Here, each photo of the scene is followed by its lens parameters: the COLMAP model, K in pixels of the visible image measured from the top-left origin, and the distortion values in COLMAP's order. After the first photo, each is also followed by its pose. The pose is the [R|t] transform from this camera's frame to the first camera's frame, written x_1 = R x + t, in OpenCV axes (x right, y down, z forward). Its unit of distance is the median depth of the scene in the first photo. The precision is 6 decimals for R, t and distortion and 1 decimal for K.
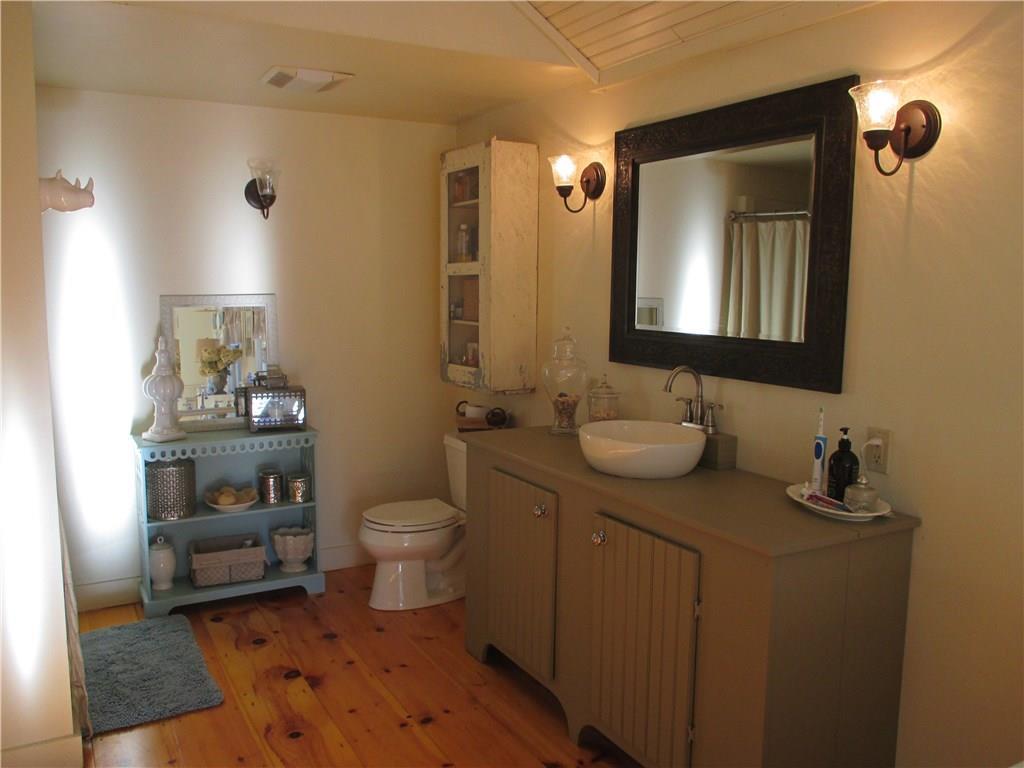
lens RADIAL K [[851.6, 0, 509.0], [0, 851.6, 370.7], [0, 0, 1]] dist [-0.025784, -0.015039]
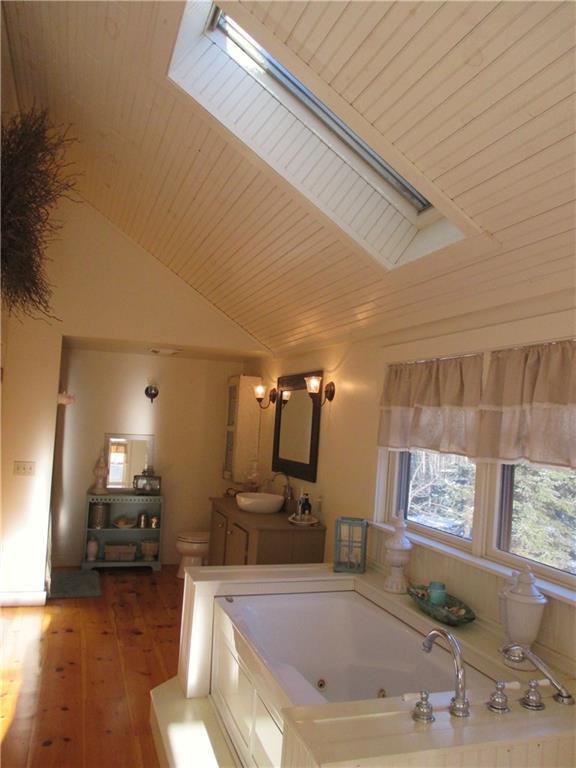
lens RADIAL K [[638.7, 0, 300.6], [0, 638.7, 382.4], [0, 0, 1]] dist [-0.025784, -0.015039]
pose [[0.984049, 0.038515, -0.173679, 0.428850], [-0.068895, 0.982606, -0.172449, 0.041406], [0.164017, 0.181664, 0.969586, -0.662412]]
